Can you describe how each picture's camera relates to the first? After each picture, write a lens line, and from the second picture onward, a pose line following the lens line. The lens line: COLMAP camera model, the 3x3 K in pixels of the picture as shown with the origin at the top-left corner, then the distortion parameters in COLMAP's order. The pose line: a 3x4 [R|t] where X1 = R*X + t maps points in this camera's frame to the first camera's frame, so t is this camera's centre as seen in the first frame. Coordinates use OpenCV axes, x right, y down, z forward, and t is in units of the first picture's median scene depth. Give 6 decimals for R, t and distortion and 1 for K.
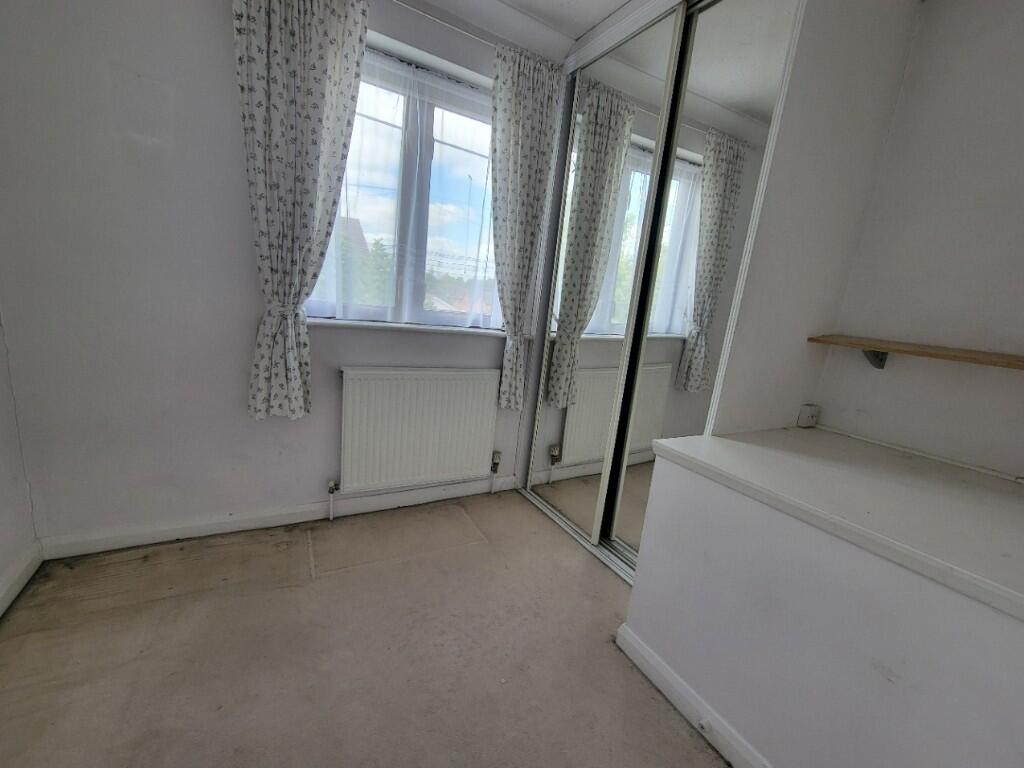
lens RADIAL K [[415.4, 0, 512.8], [0, 415.4, 398.8], [0, 0, 1]] dist [-0.000170, -0.000031]
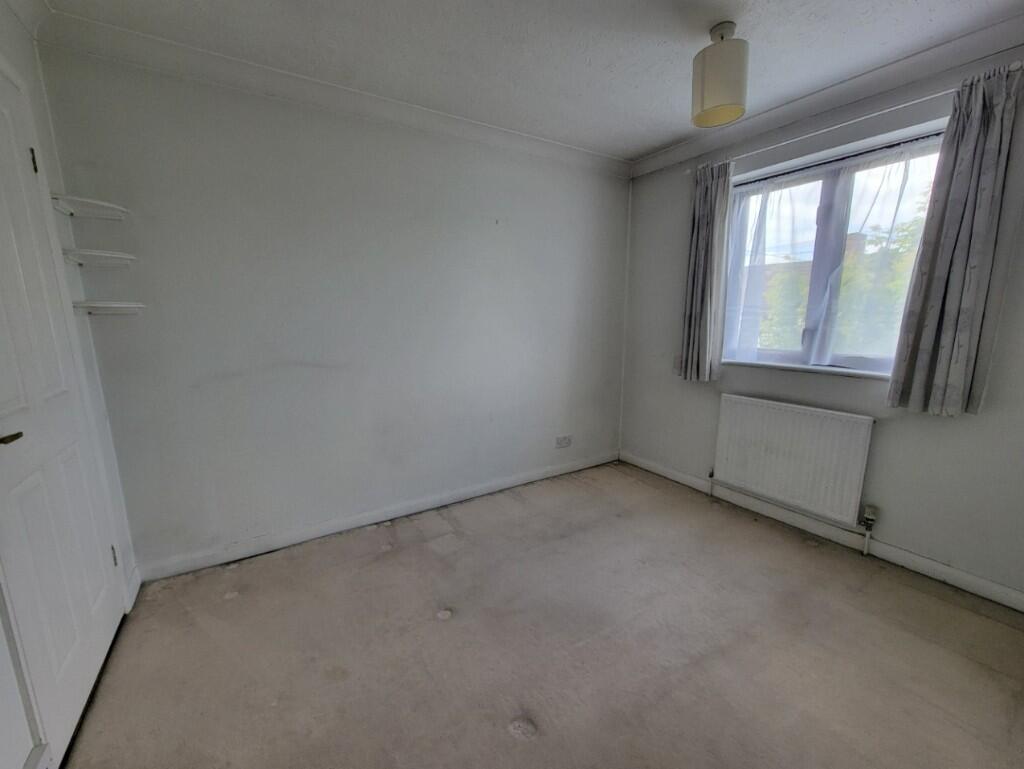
lens RADIAL K [[415.4, 0, 512.8], [0, 415.4, 399.3], [0, 0, 1]] dist [-0.000170, -0.000031]
pose [[0.061719, 0.074673, -0.995296, 0.908410], [-0.232456, 0.970851, 0.058424, 0.036510], [0.970647, 0.227757, 0.077278, 0.154877]]
